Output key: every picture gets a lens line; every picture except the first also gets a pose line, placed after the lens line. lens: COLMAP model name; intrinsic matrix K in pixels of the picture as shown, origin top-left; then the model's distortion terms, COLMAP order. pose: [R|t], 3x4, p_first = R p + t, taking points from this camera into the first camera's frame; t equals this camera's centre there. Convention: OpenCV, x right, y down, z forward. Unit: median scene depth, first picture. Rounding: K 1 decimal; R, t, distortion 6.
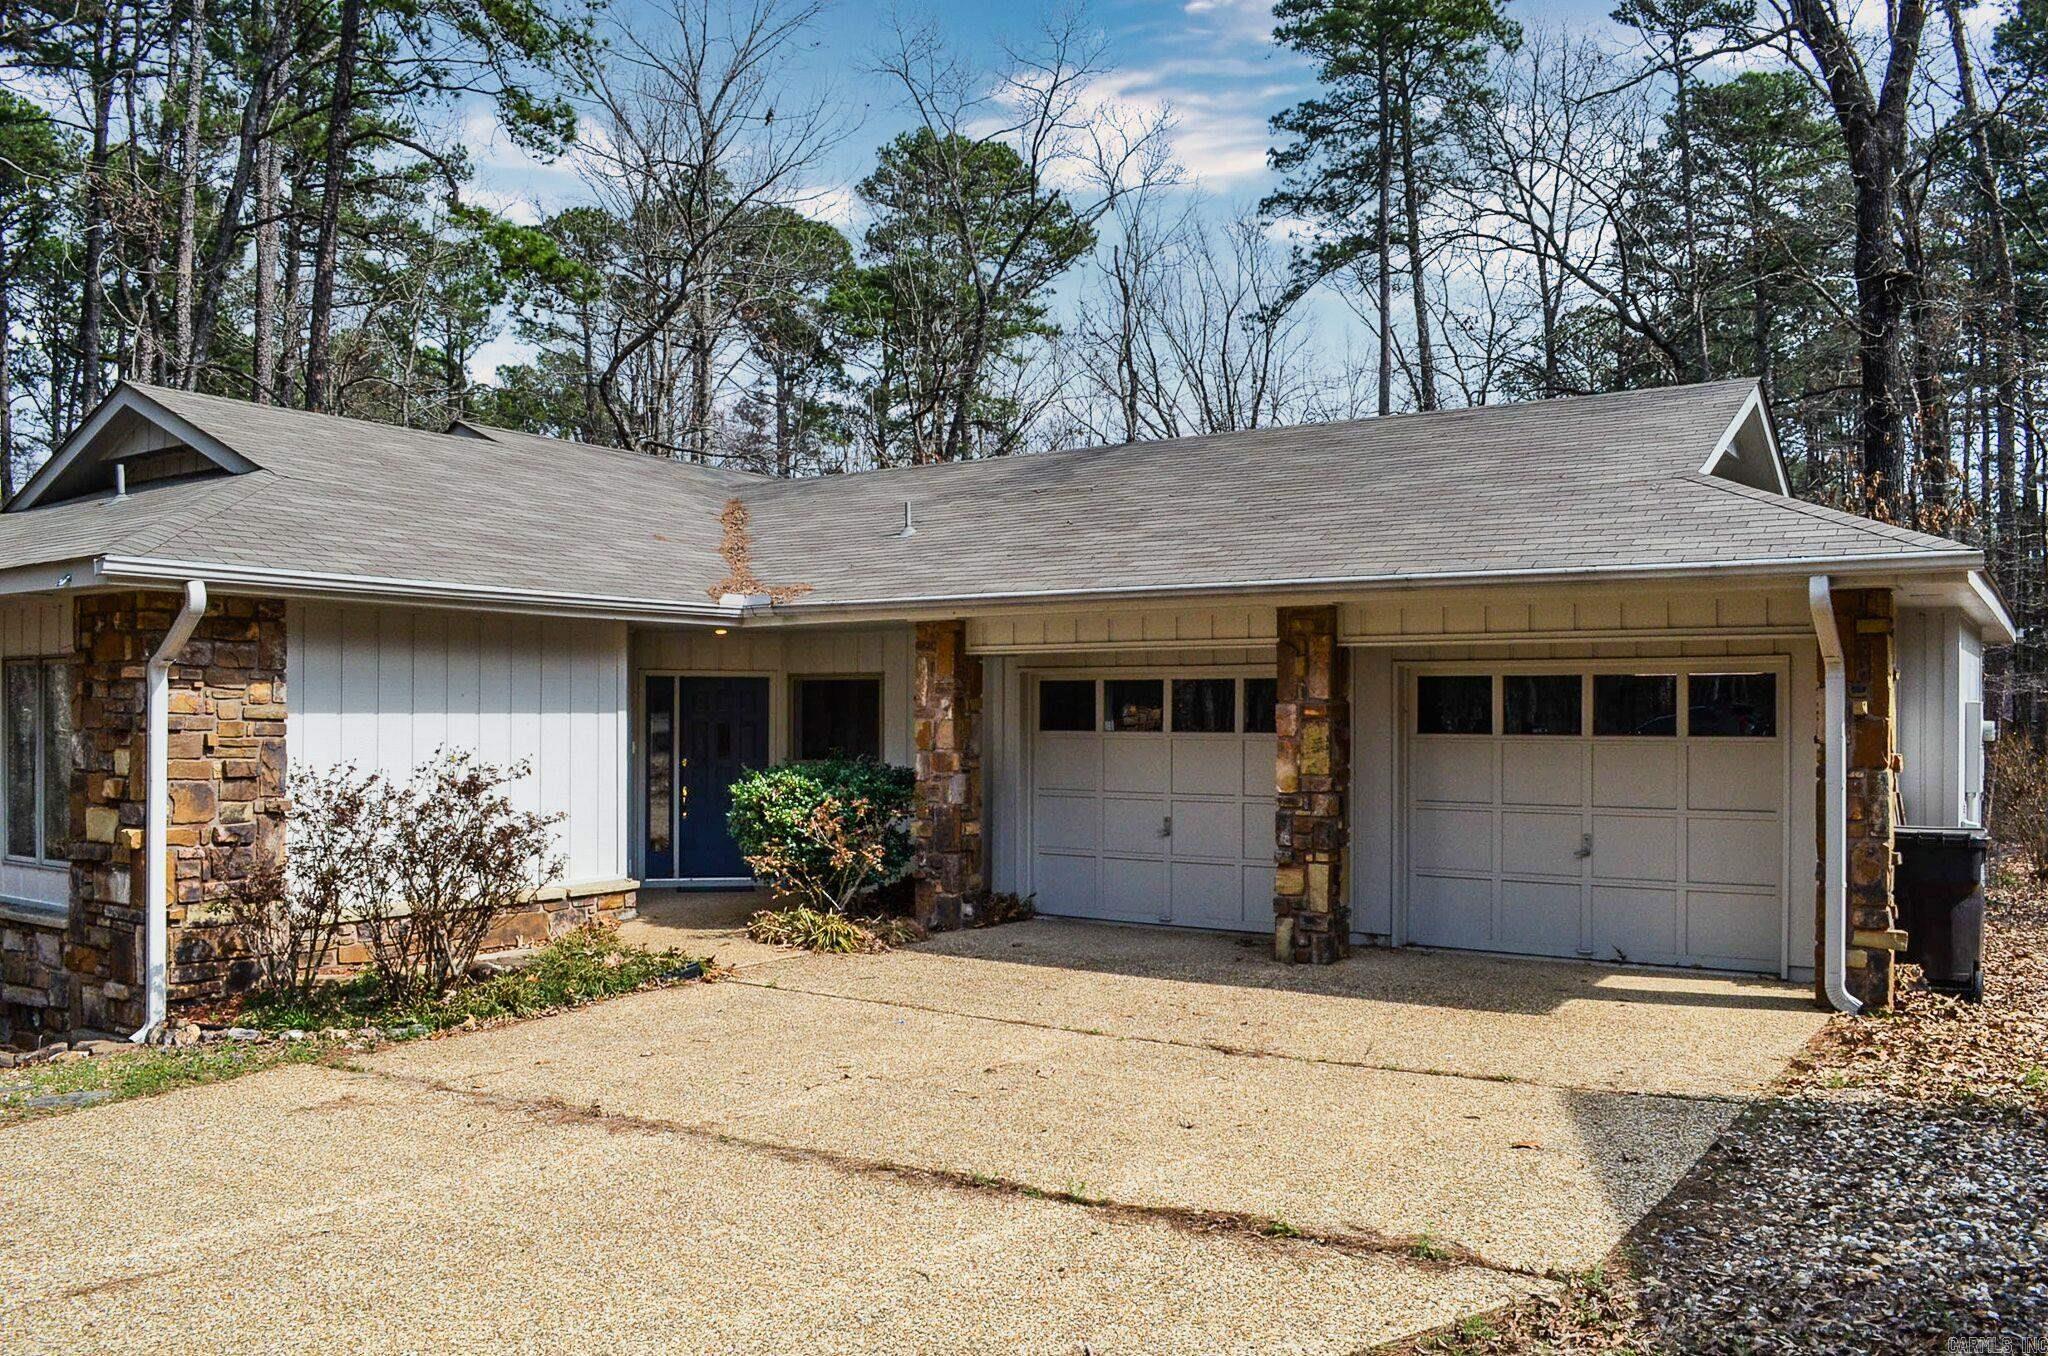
lens RADIAL K [[1590.7, 0, 1024.0], [0, 1590.7, 678.0], [0, 0, 1]] dist [-0.079861, 0.010250]
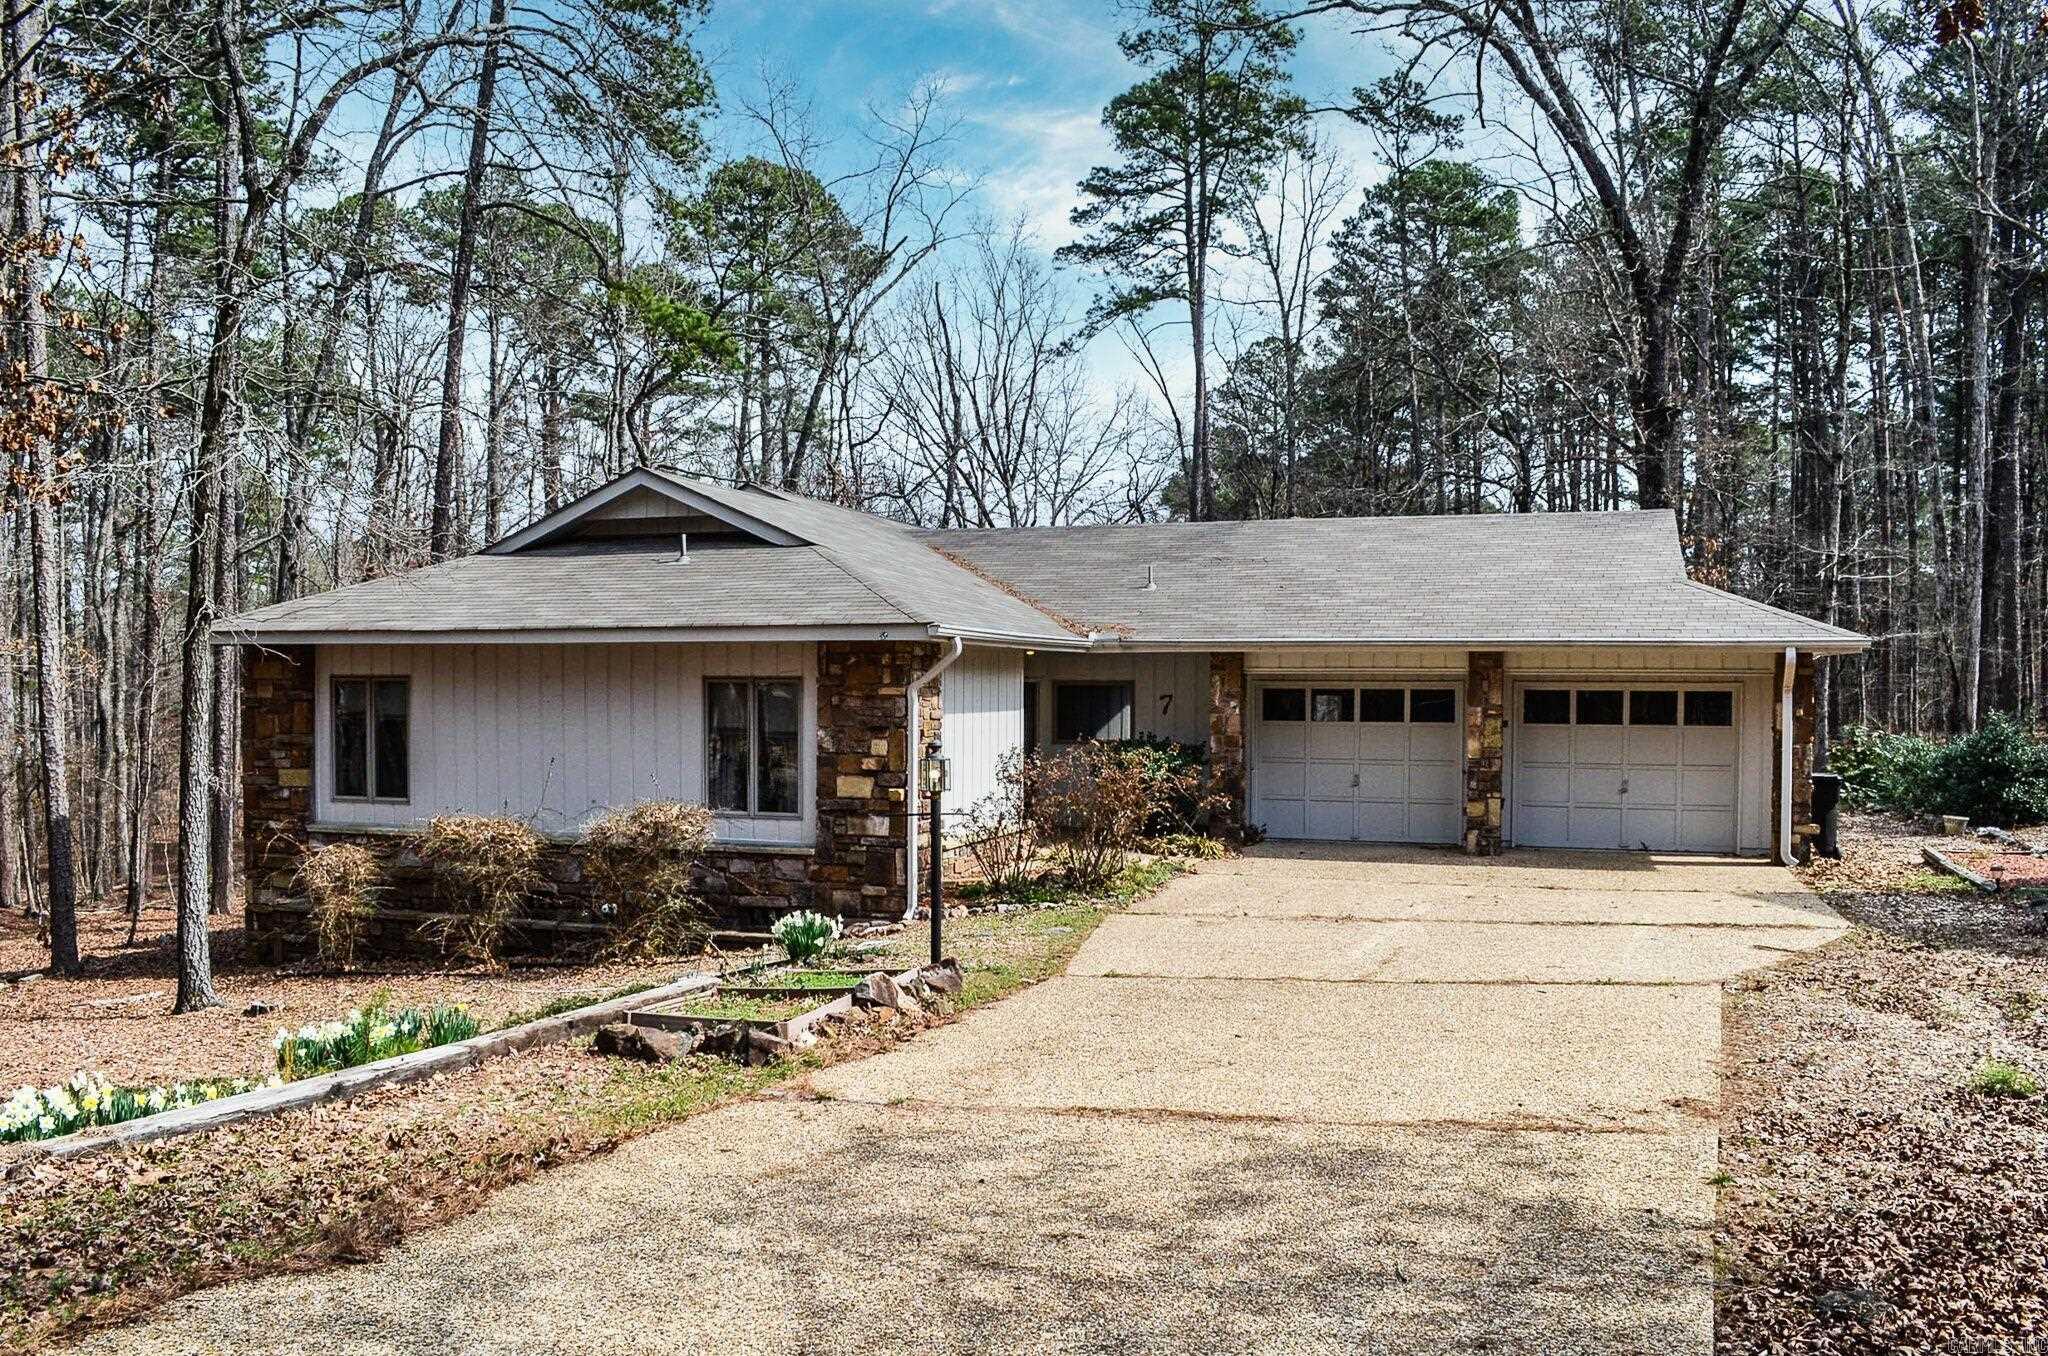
lens RADIAL K [[1590.7, 0, 1024.0], [0, 1590.7, 678.0], [0, 0, 1]] dist [-0.079861, 0.010250]
pose [[0.967656, 0.004135, 0.252238, -0.658800], [-0.008995, 0.999795, 0.018117, -0.037464], [-0.252112, -0.019800, 0.967496, -0.482957]]
